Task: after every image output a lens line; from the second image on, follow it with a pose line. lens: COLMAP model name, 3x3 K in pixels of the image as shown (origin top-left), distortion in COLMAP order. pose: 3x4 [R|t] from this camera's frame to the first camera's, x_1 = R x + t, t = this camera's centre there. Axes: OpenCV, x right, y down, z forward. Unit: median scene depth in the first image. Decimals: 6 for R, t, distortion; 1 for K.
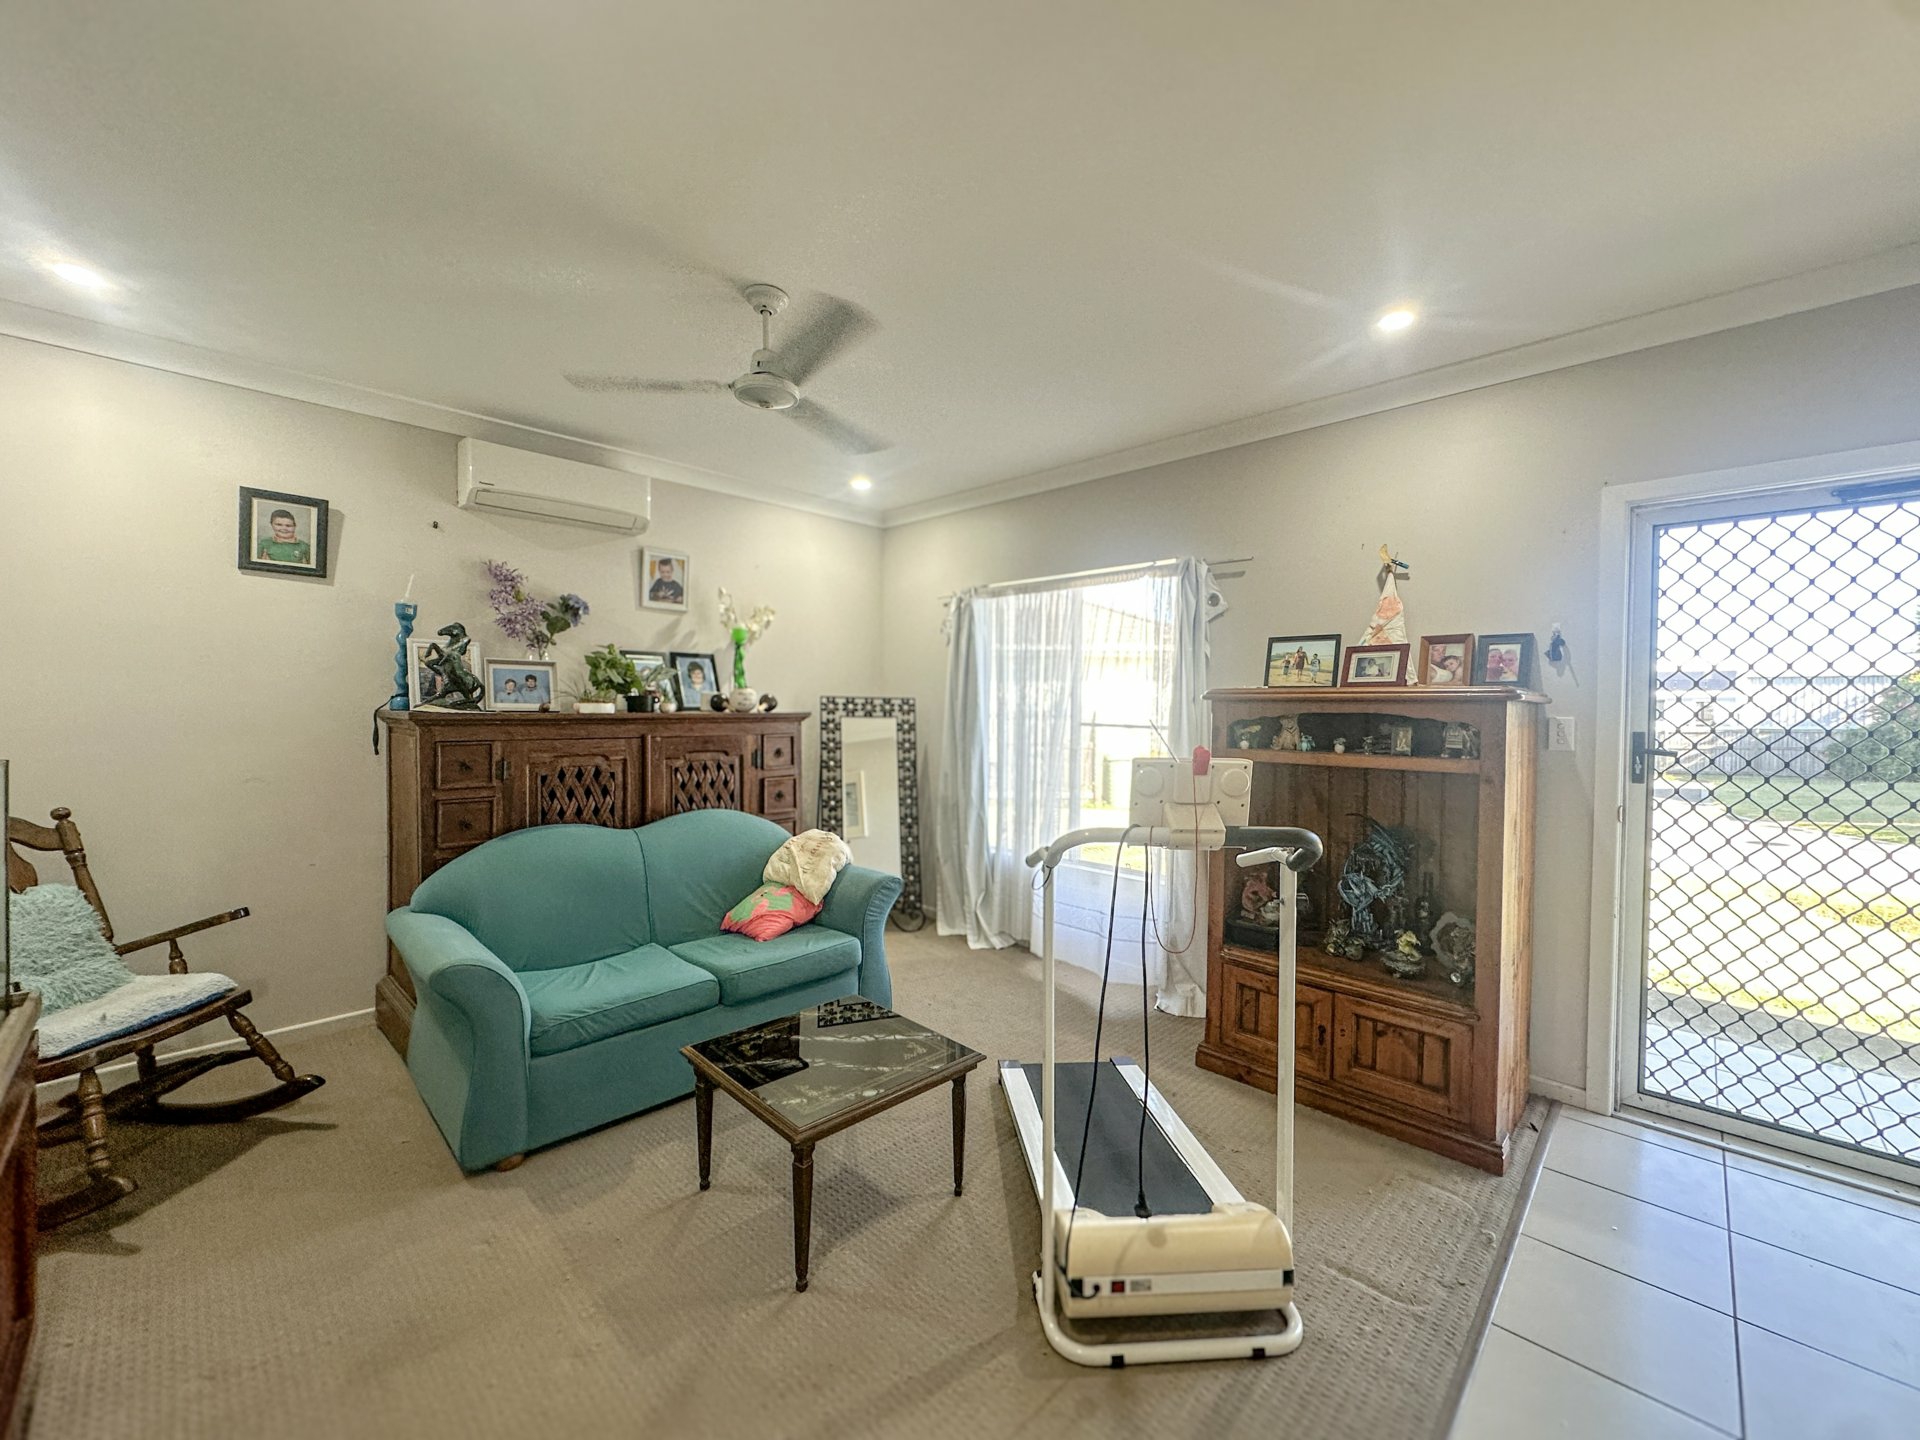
lens RADIAL K [[759.6, 0, 959.6], [0, 759.6, 721.0], [0, 0, 1]] dist [-0.000571, -0.000253]
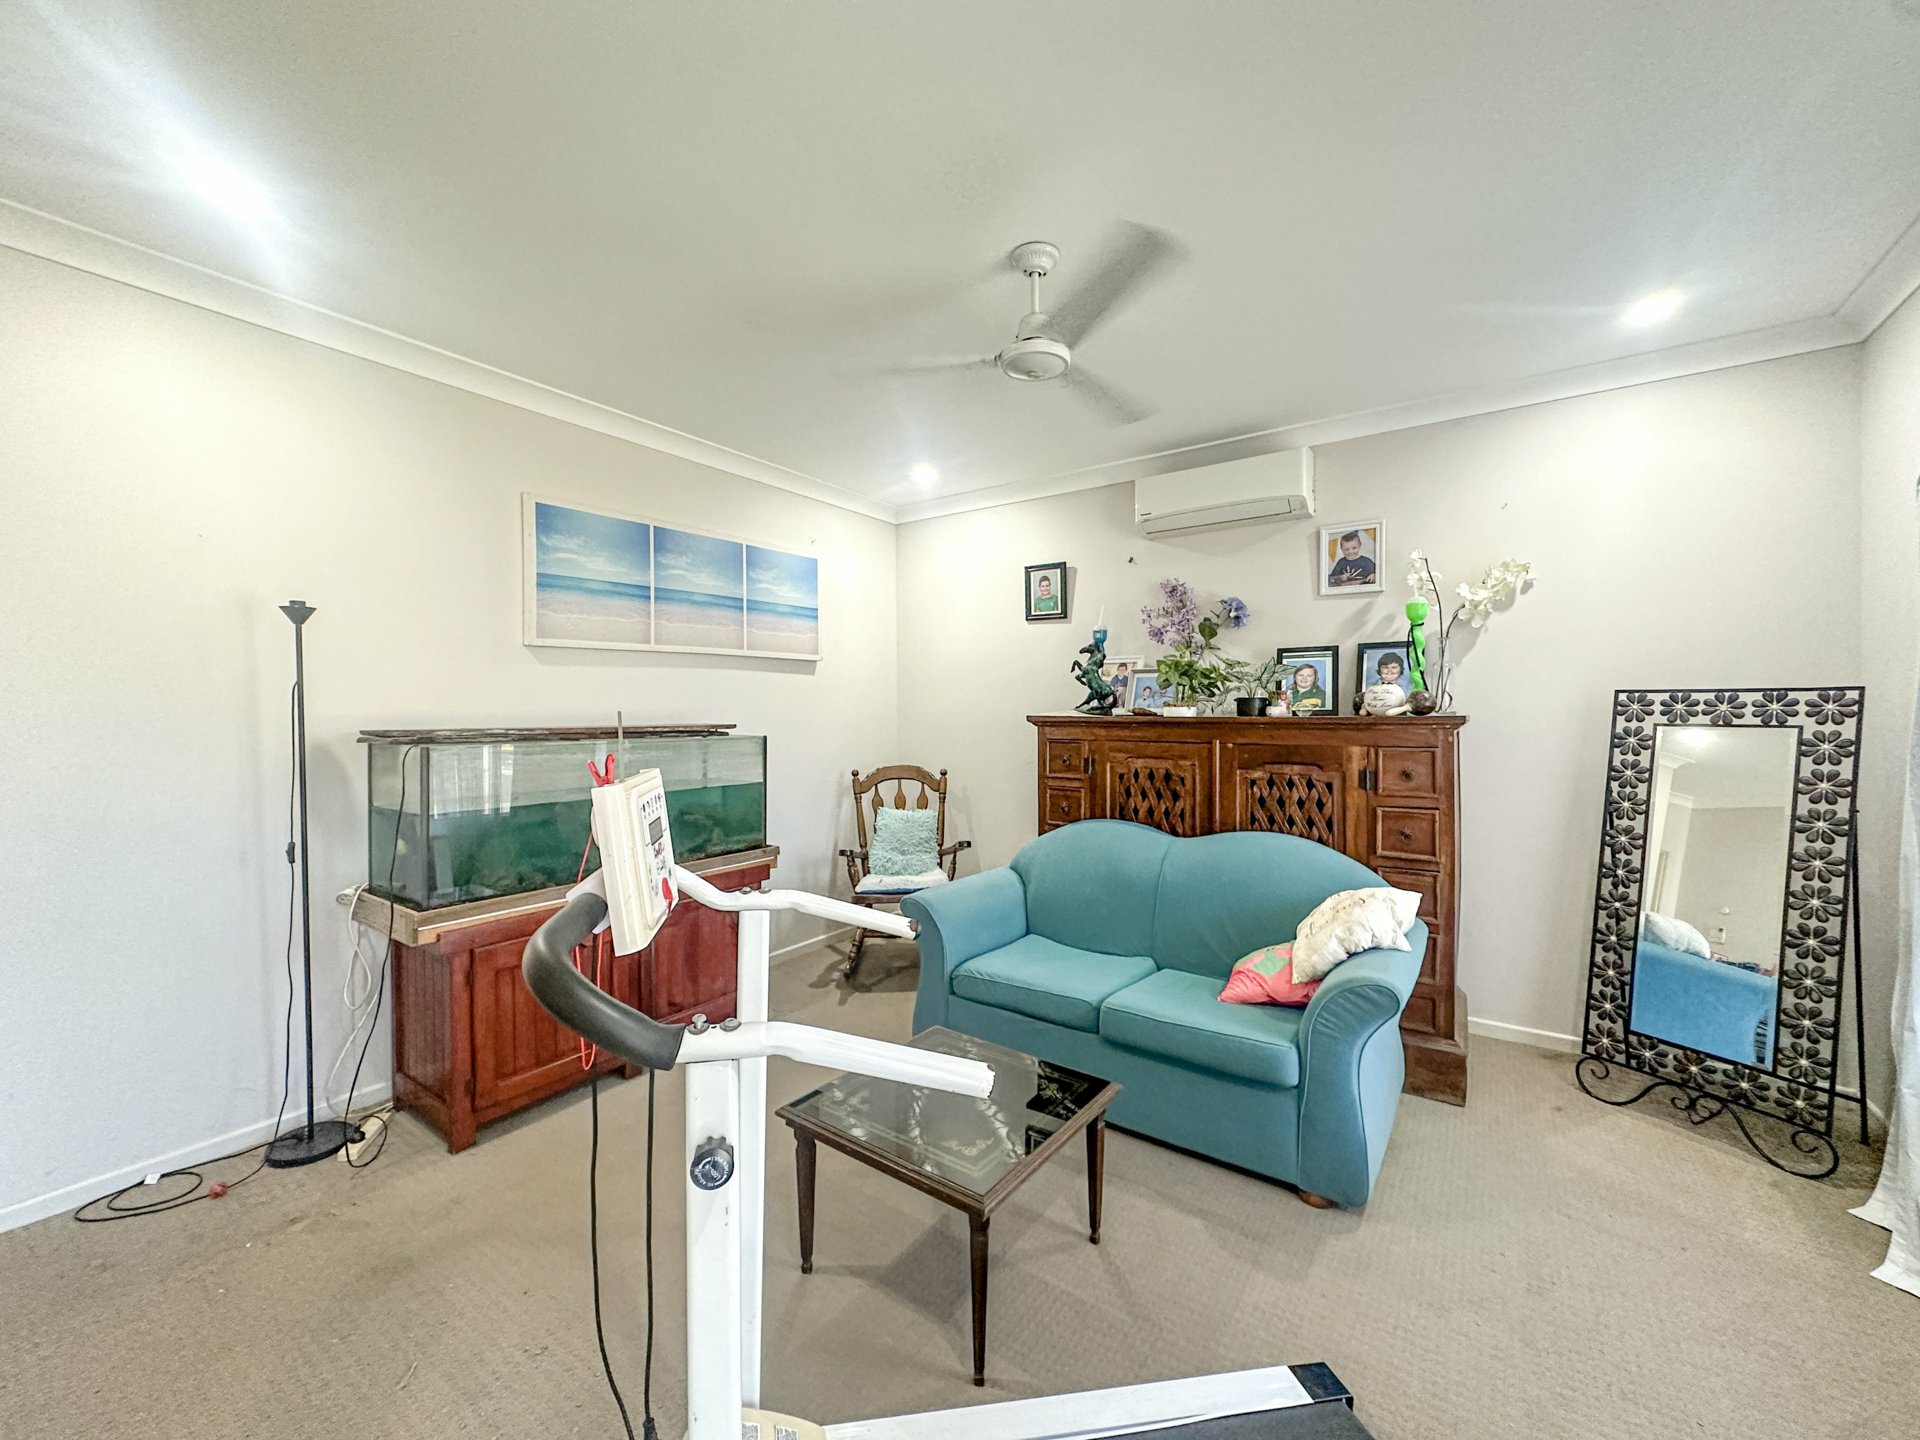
lens RADIAL K [[759.6, 0, 959.6], [0, 759.6, 721.0], [0, 0, 1]] dist [-0.000571, -0.000253]
pose [[0.159391, 0.001697, -0.987214, 0.420520], [-0.017640, 0.999844, -0.001129, 0.001142], [0.987058, 0.017594, 0.159396, 0.515864]]
